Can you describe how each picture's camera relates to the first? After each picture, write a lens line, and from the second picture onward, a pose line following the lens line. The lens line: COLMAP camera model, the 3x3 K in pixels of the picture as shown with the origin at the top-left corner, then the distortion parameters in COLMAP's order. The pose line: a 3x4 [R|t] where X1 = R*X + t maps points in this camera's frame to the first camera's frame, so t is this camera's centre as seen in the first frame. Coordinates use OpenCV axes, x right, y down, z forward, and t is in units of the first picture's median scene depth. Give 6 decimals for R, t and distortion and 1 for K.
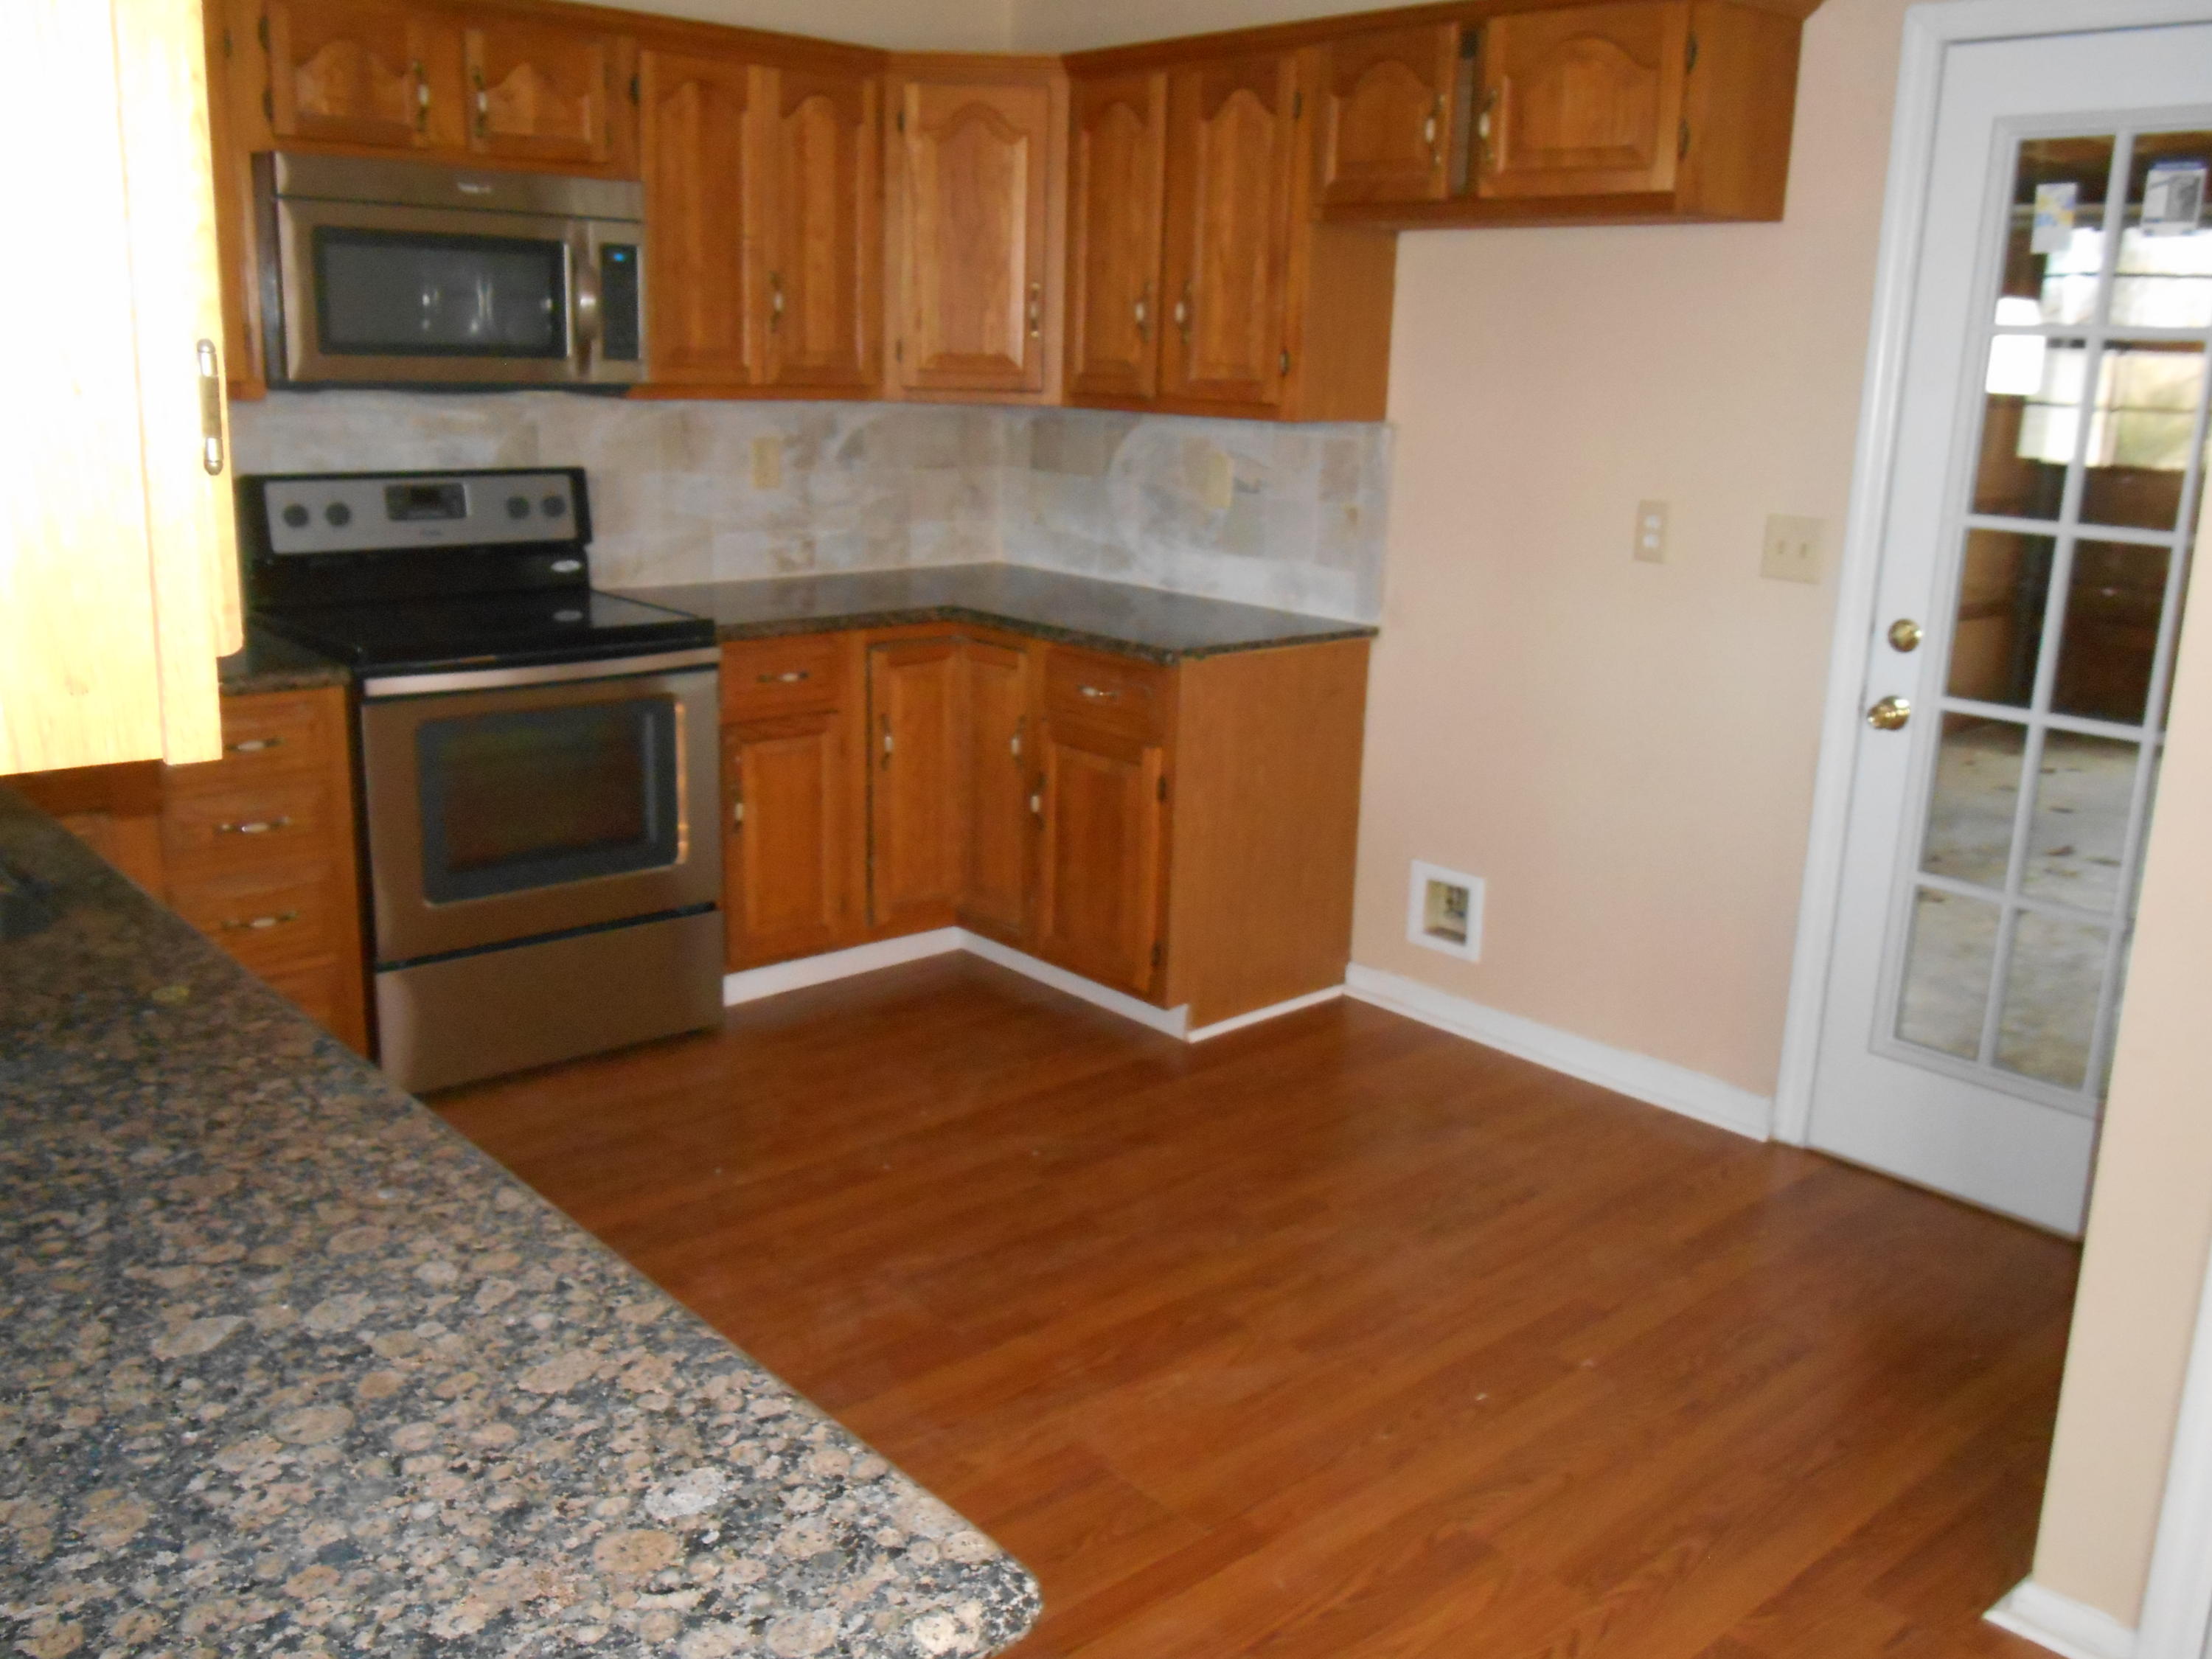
lens RADIAL K [[1918.8, 0, 1107.5], [0, 1918.8, 819.5], [0, 0, 1]] dist [-0.036708, 0.027783]
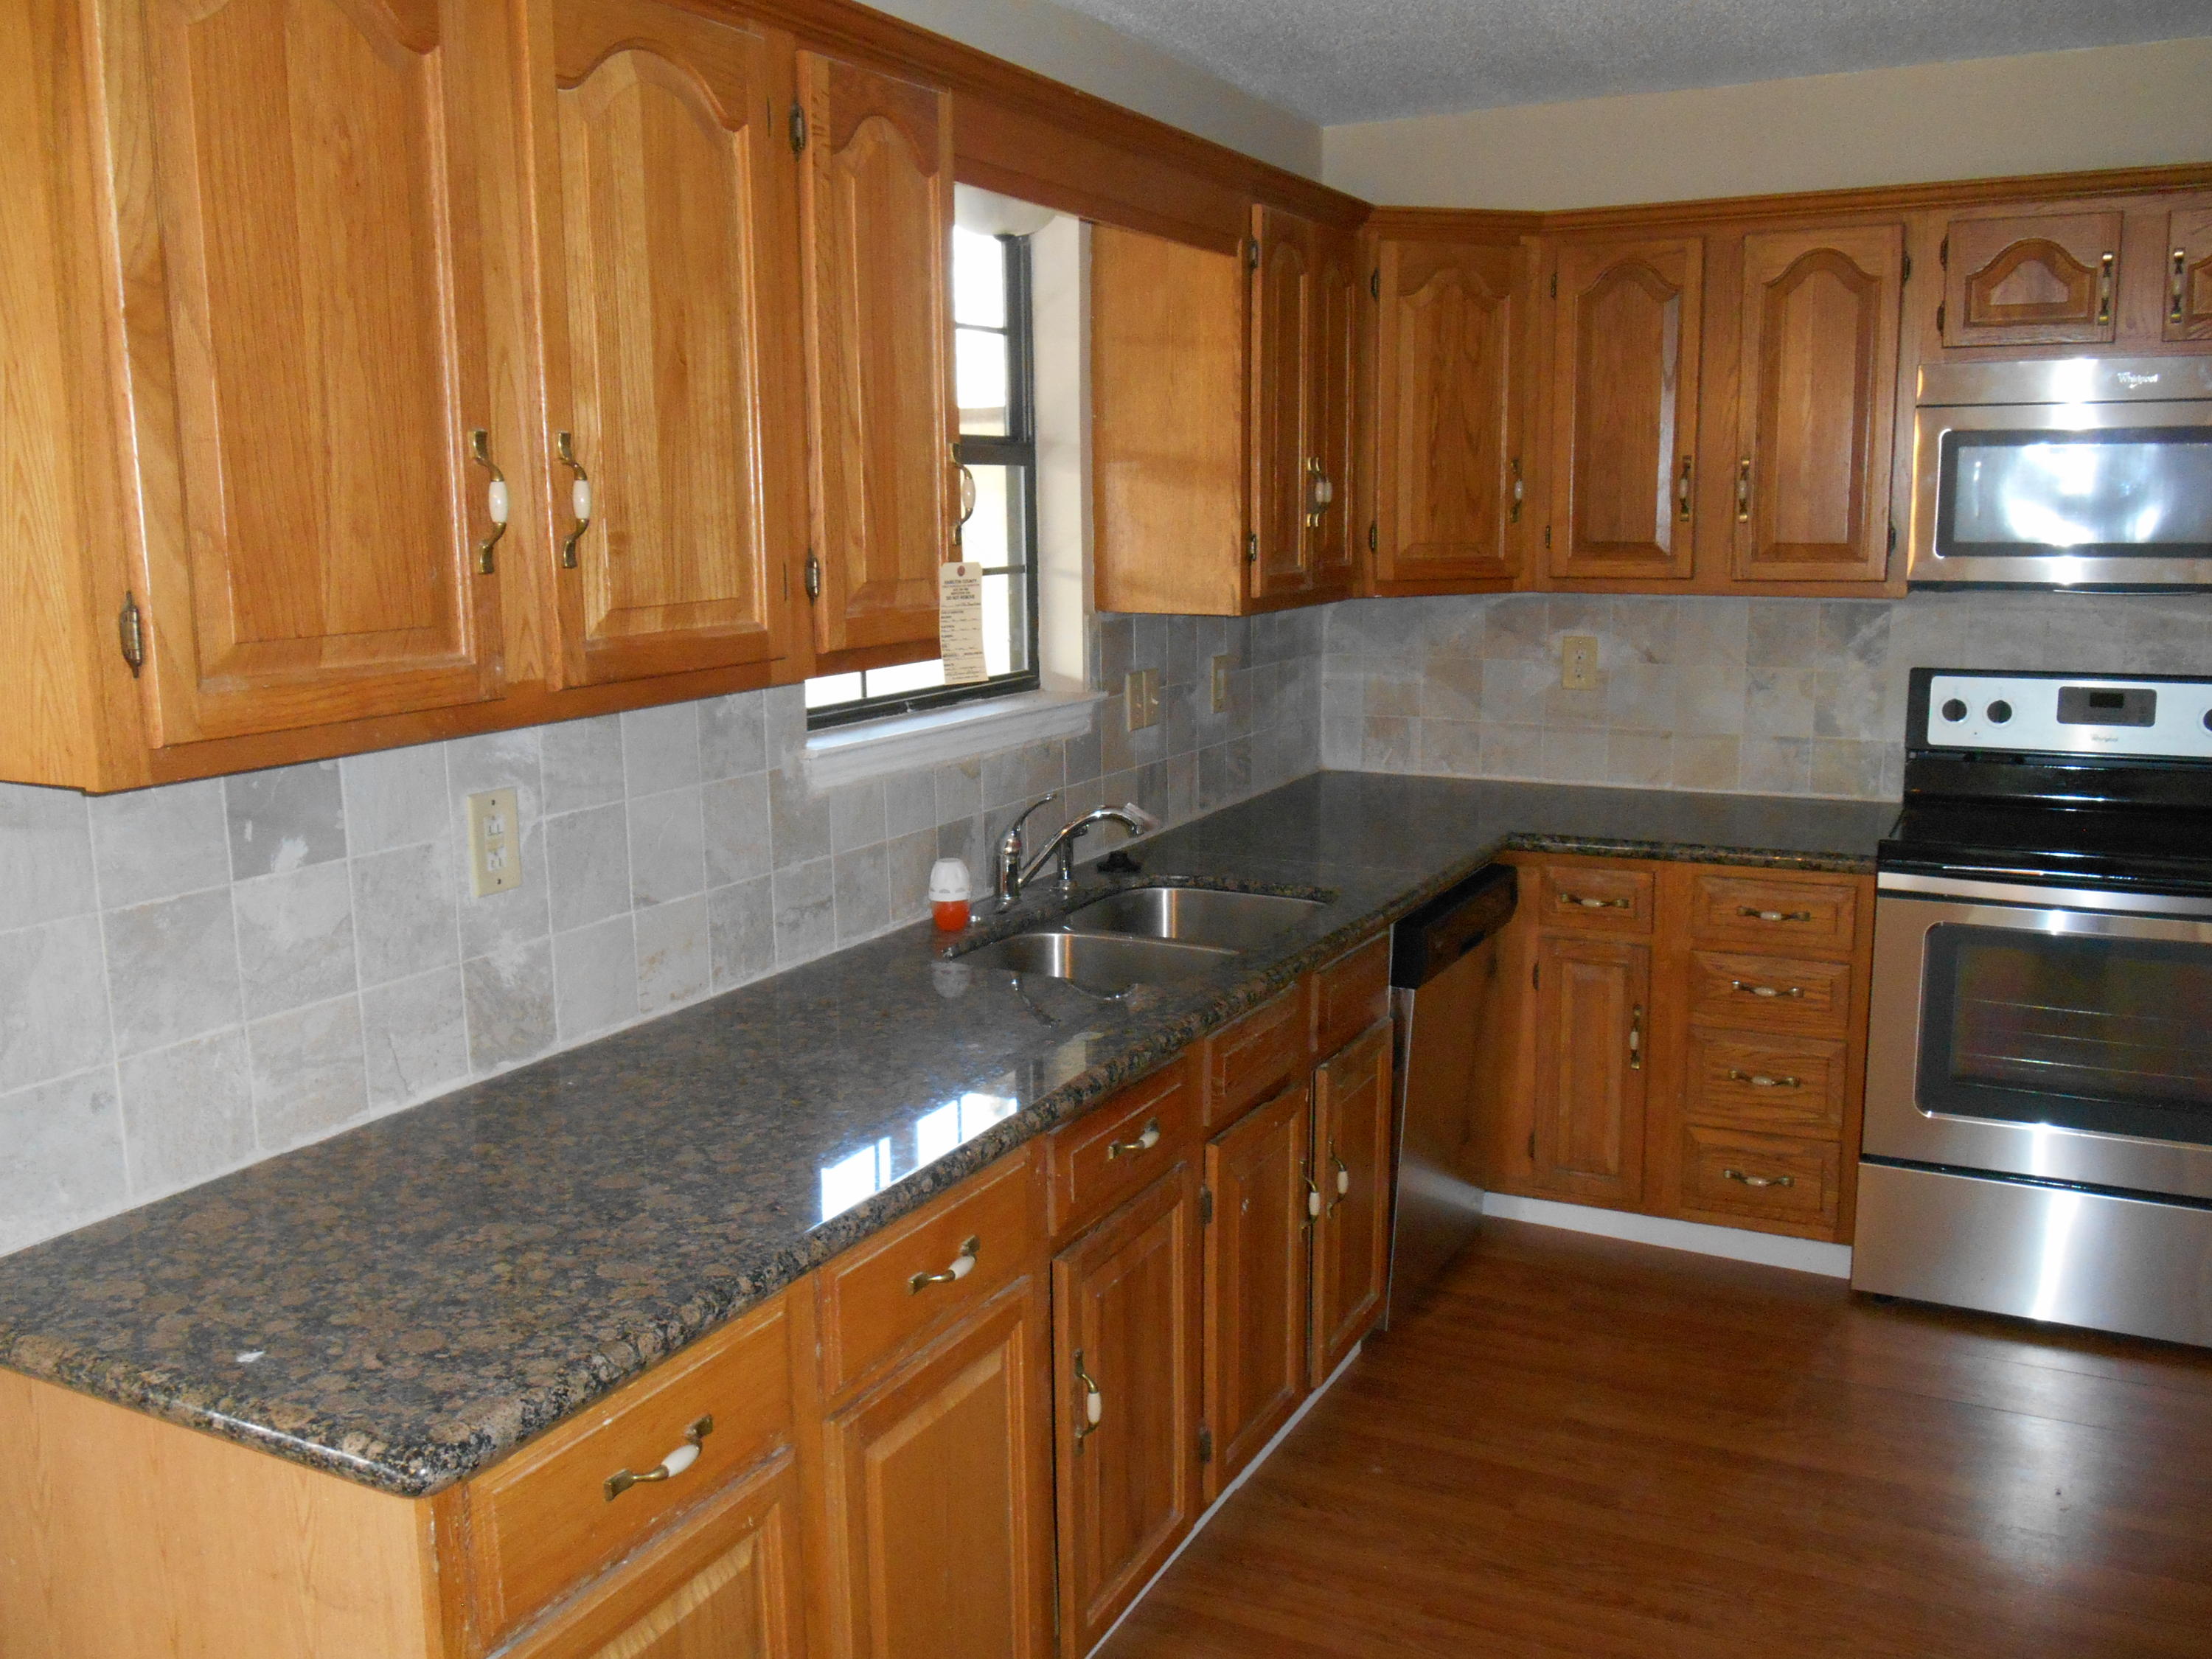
lens RADIAL K [[1918.8, 0, 1127.1], [0, 1918.8, 823.8], [0, 0, 1]] dist [-0.036708, 0.027783]
pose [[0.375293, 0.124273, -0.918538, 0.361085], [-0.202620, 0.978004, 0.049532, -0.062197], [0.904489, 0.167525, 0.392219, 0.216970]]
